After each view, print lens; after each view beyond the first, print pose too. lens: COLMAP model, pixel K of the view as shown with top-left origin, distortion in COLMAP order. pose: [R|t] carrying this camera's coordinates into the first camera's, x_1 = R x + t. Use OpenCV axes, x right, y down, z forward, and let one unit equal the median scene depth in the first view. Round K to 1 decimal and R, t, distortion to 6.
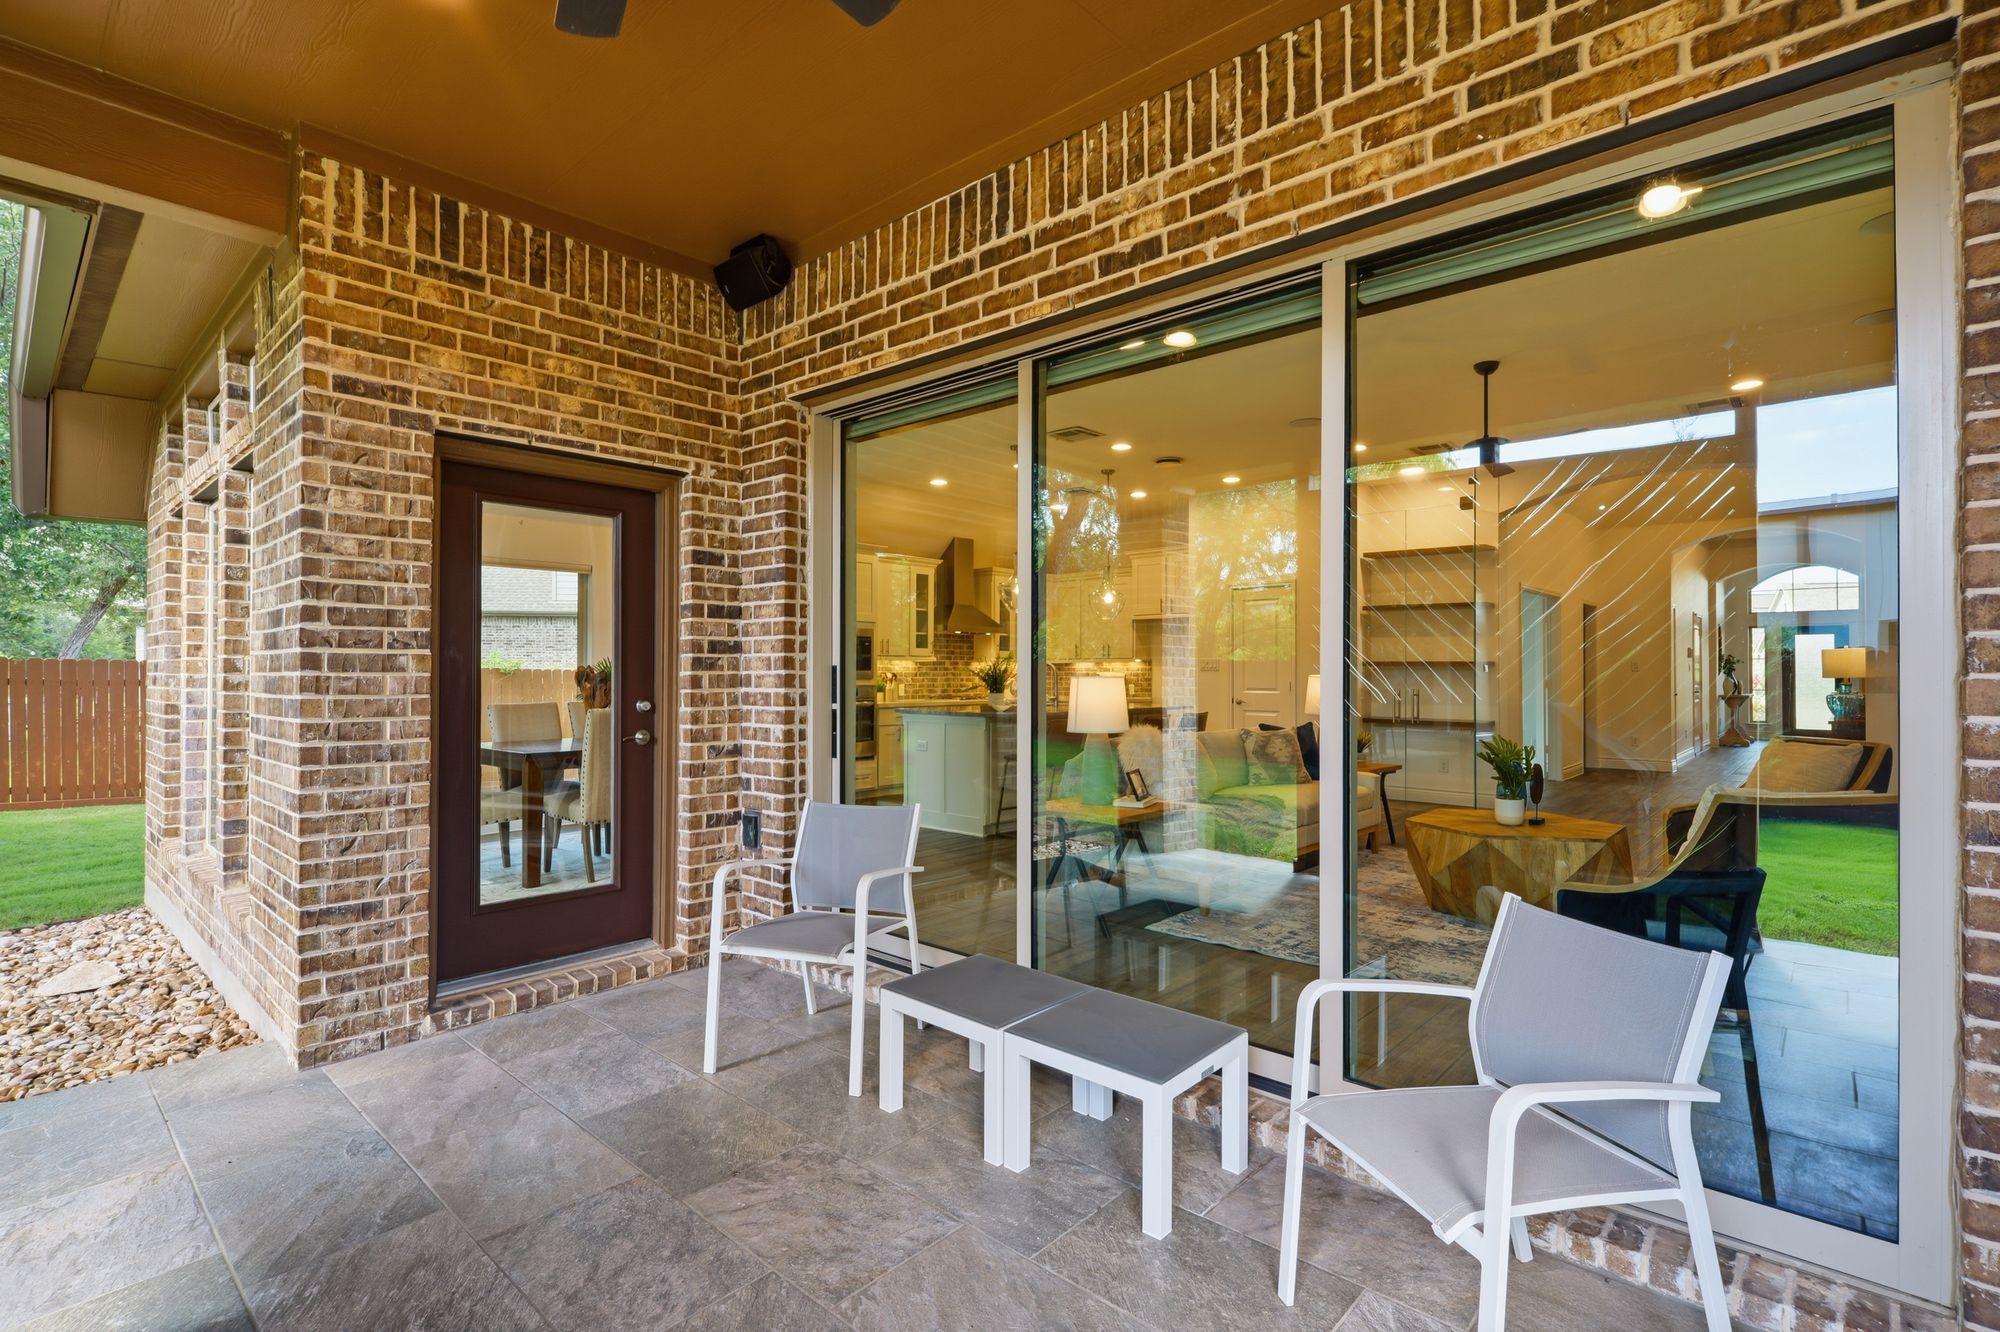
lens RADIAL K [[937.0, 0, 1020.5], [0, 937.0, 666.2], [0, 0, 1]] dist [-0.002773, -0.002545]
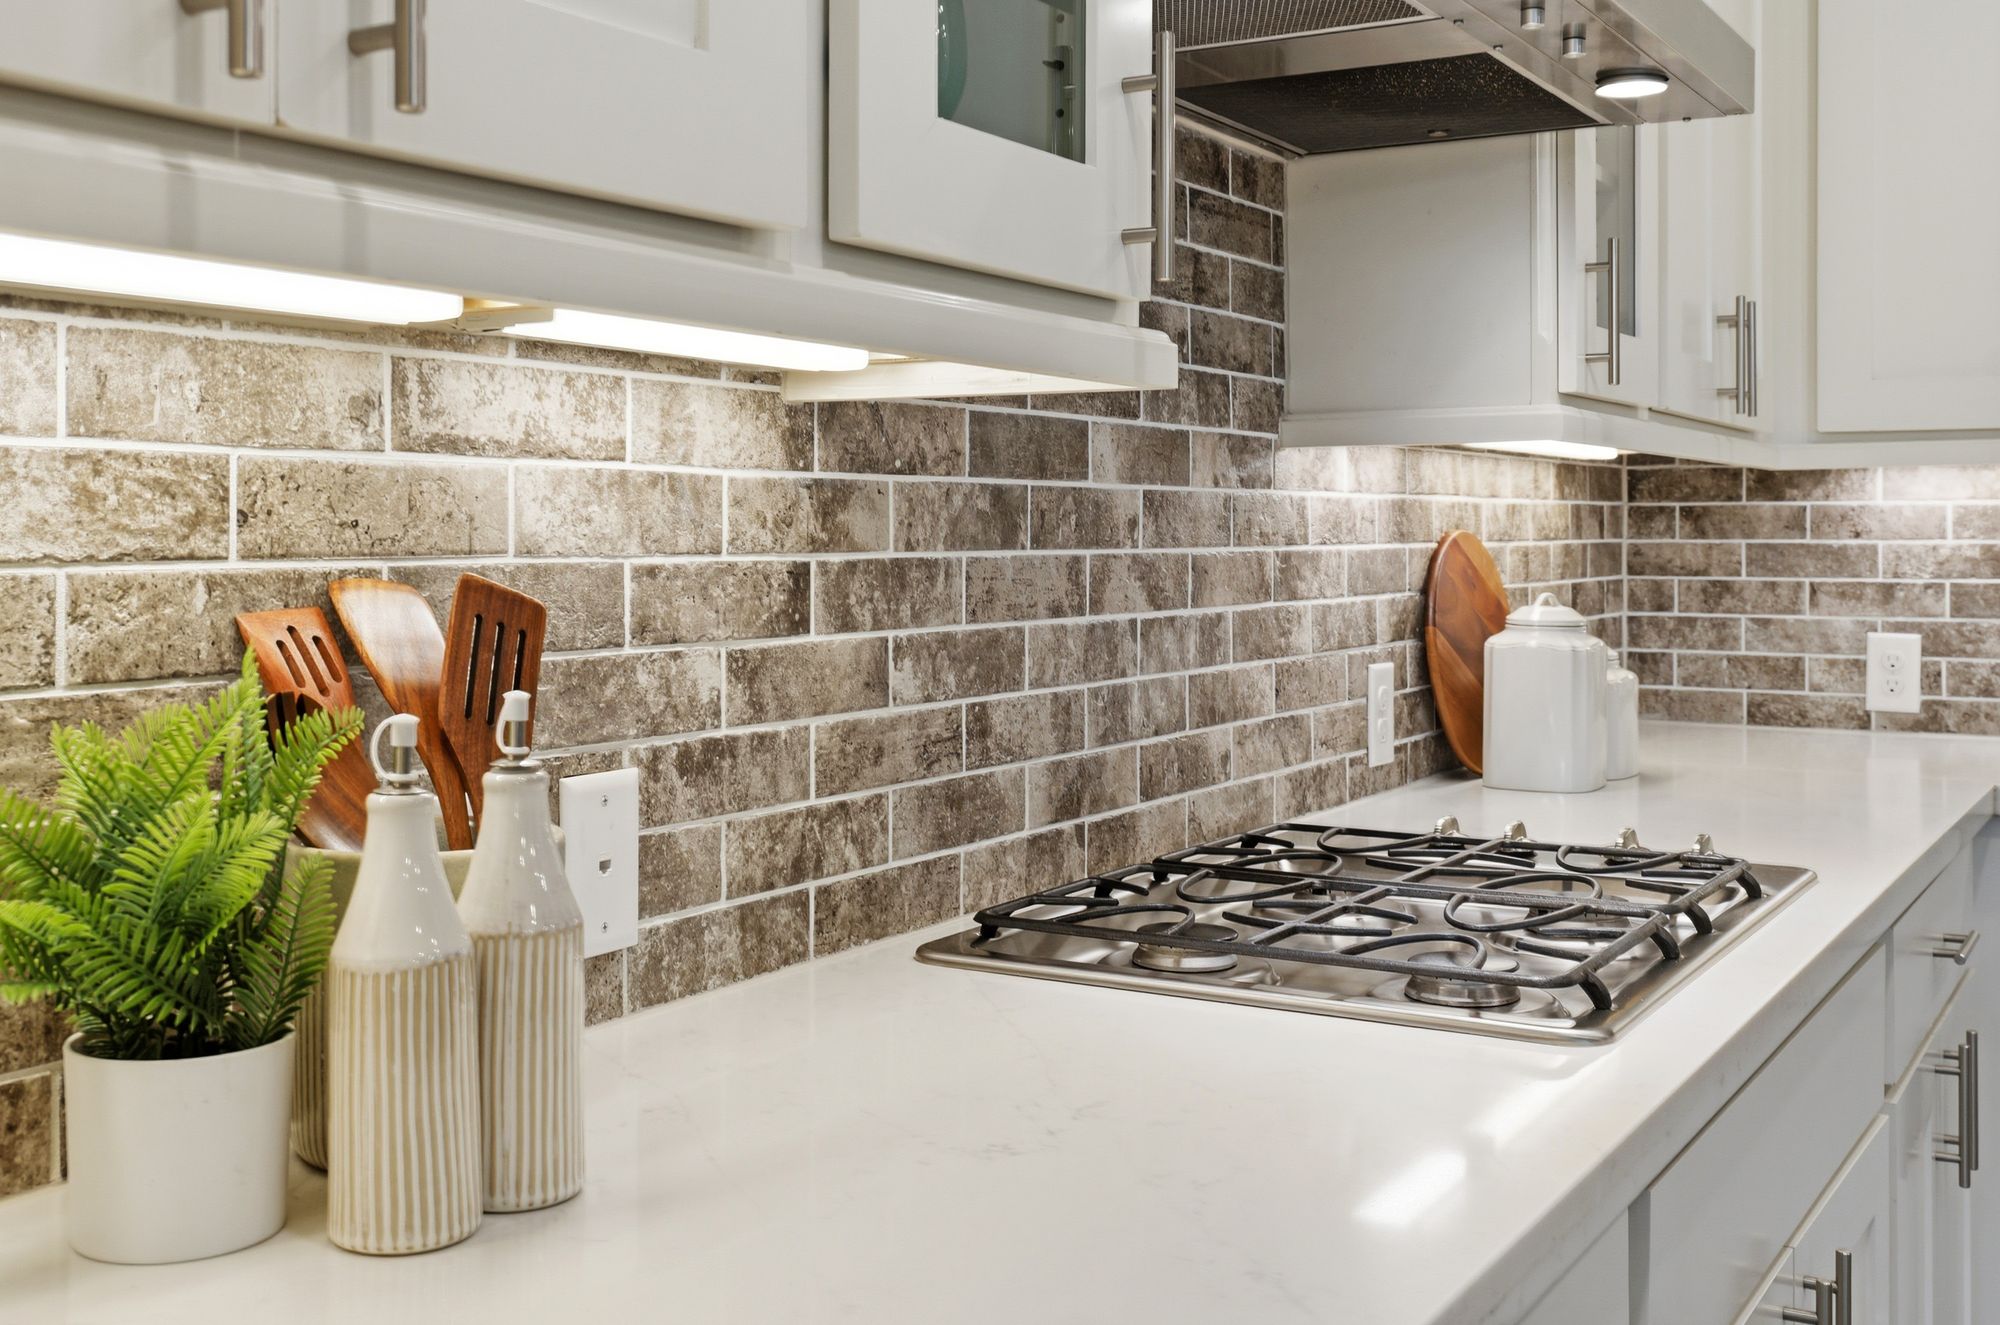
lens RADIAL K [[2038.3, 0, 952.8], [0, 2038.3, 511.2], [0, 0, 1]] dist [-0.029969, 0.000000]
pose [[0.989594, 0.000332, 0.143885, -0.383600], [-0.000024, 0.999998, -0.002144, 0.008459], [-0.143886, 0.002118, 0.989592, 2.700671]]
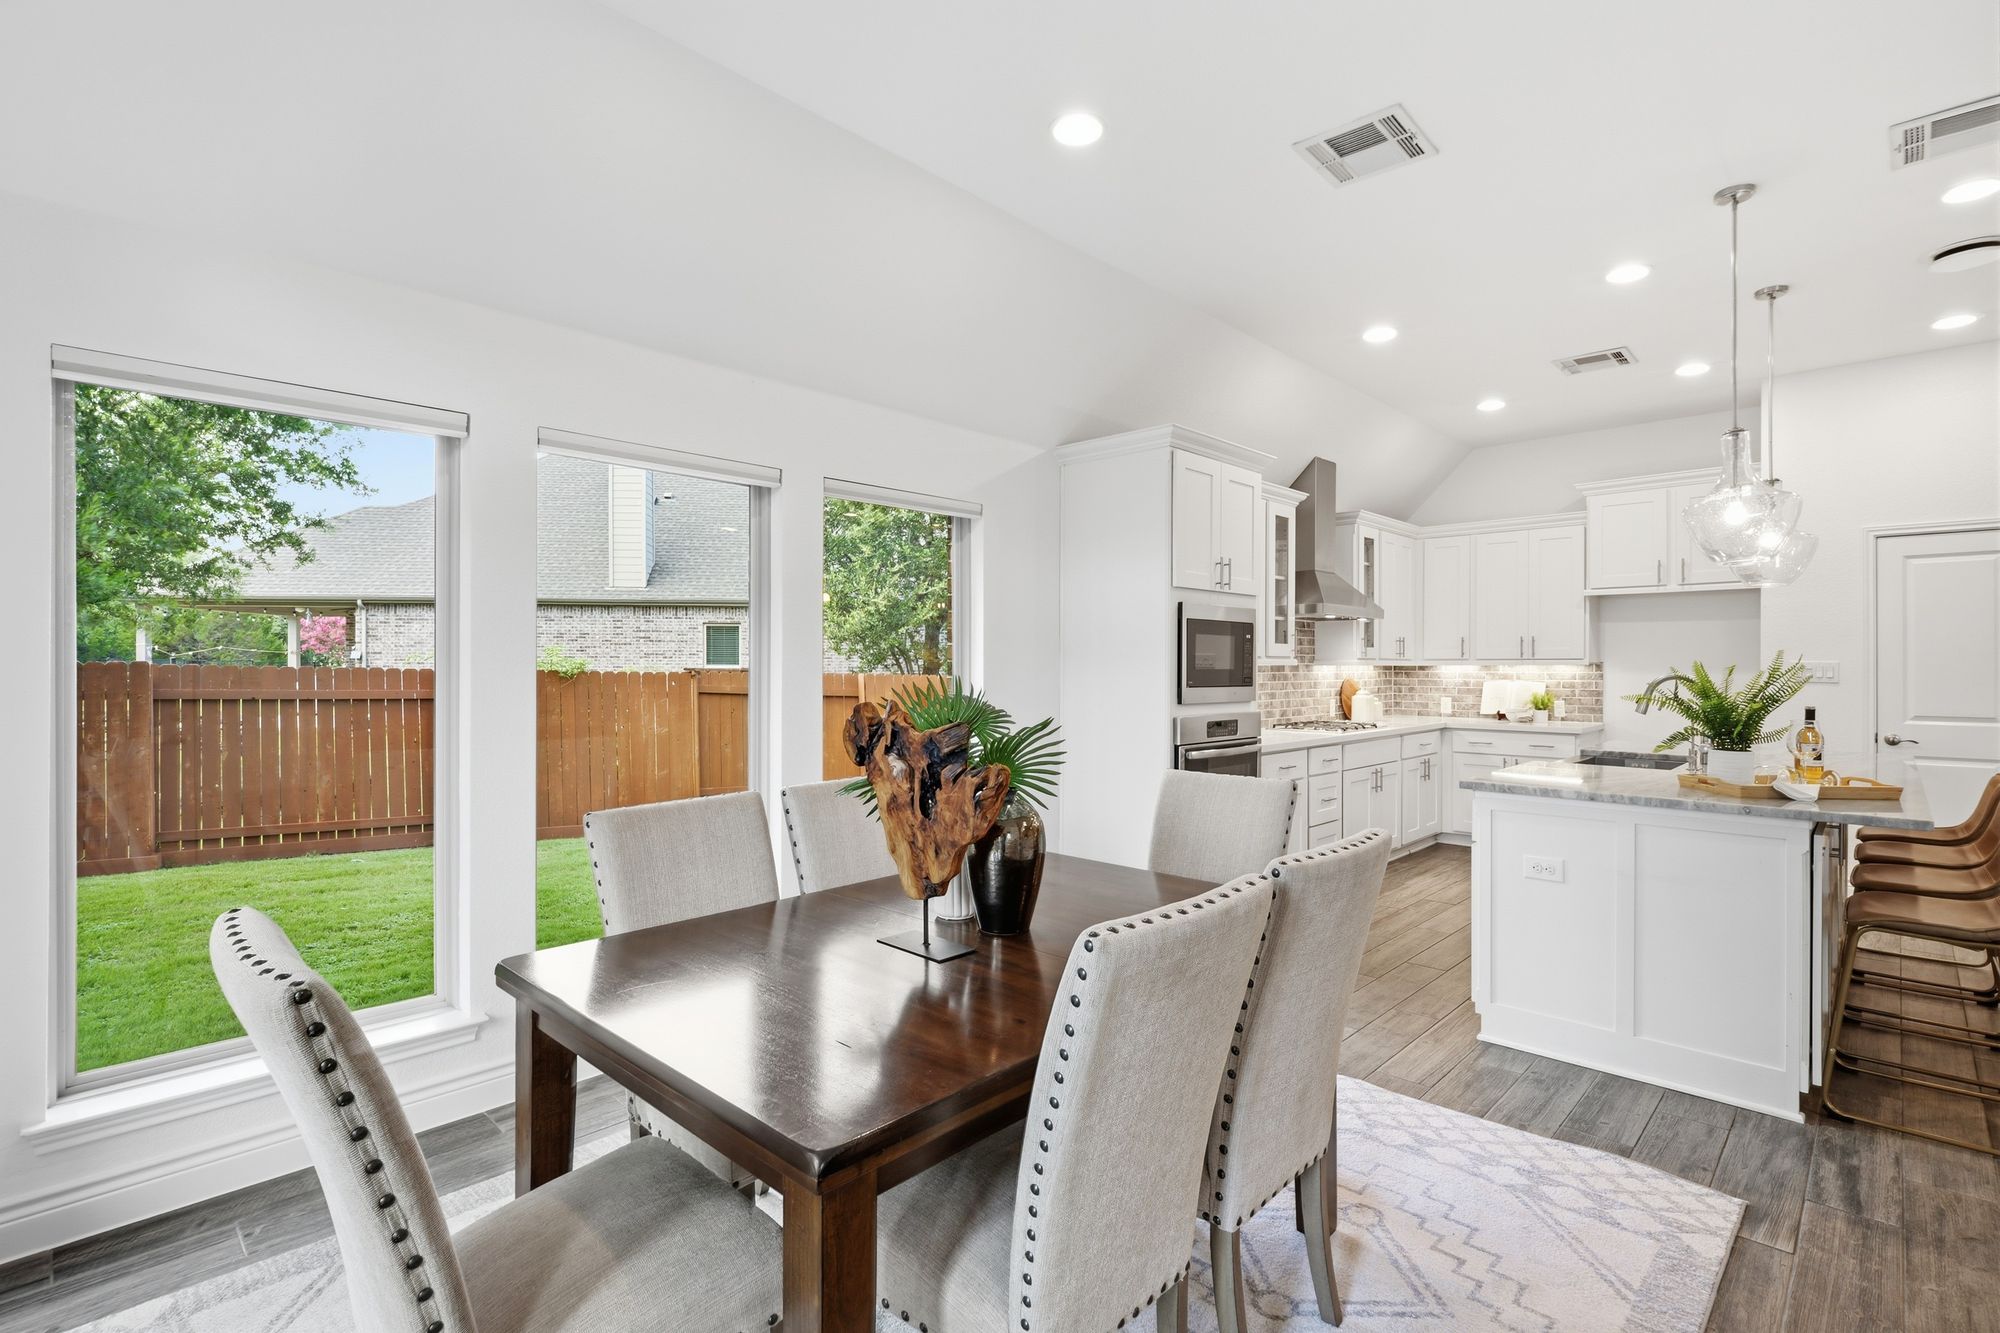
lens RADIAL K [[937.0, 0, 1001.2], [0, 937.0, 665.9], [0, 0, 1]] dist [-0.002773, -0.002545]
pose [[0.998673, -0.000249, -0.051496, -0.760681], [0.000670, 0.999967, 0.008151, -0.031364], [0.051492, -0.008175, 0.998640, 1.256149]]
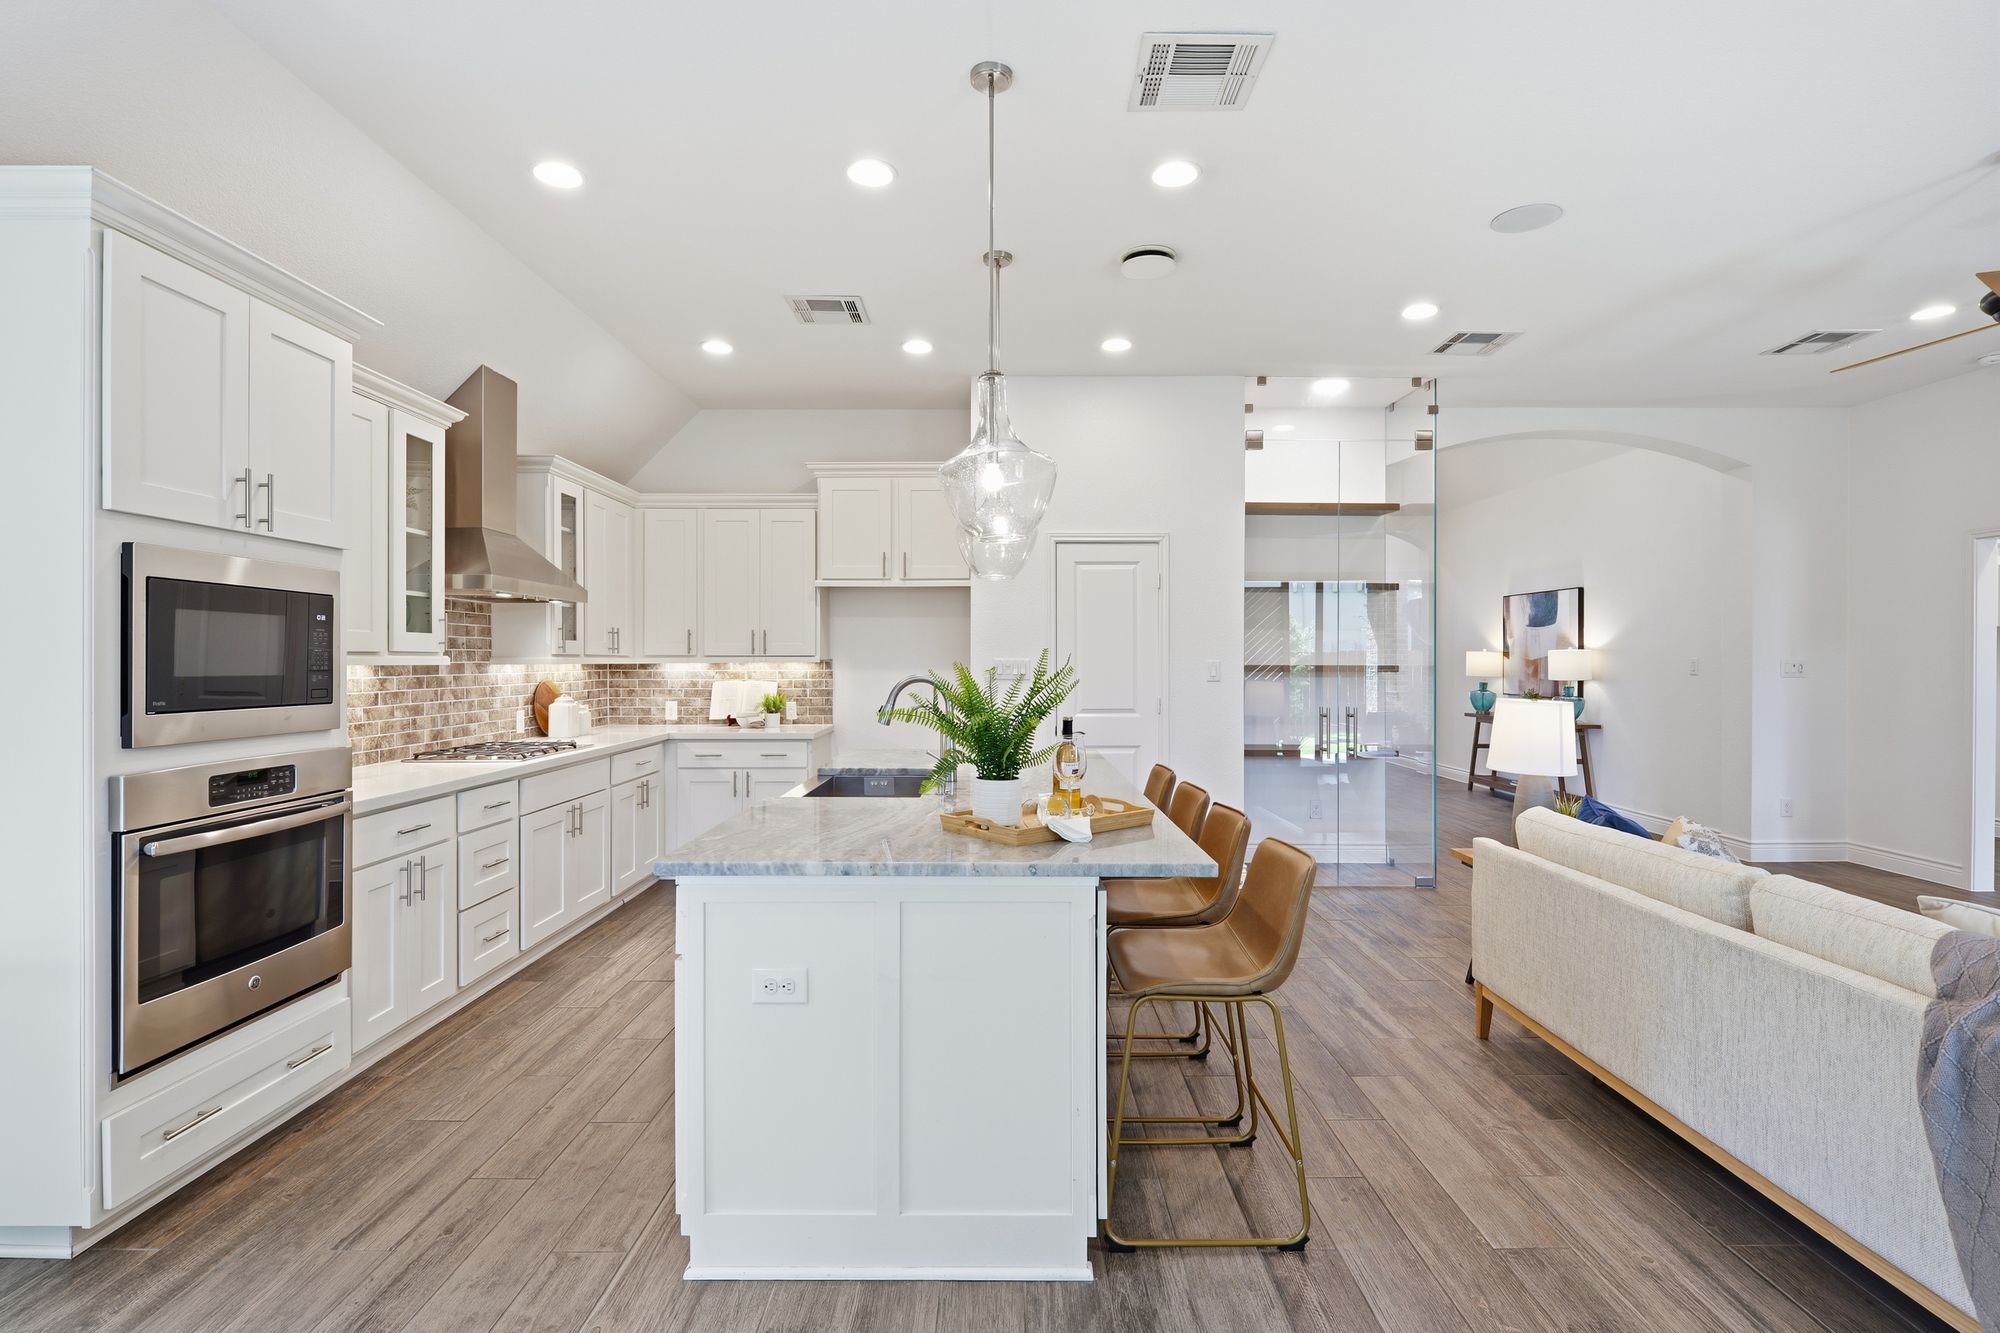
lens RADIAL K [[937.0, 0, 1010.8], [0, 937.0, 663.8], [0, 0, 1]] dist [-0.002773, -0.002545]
pose [[0.750617, -0.004768, 0.660720, -0.536912], [-0.003285, 0.999935, 0.010947, -0.034952], [-0.660729, -0.010387, 0.750553, 1.700200]]
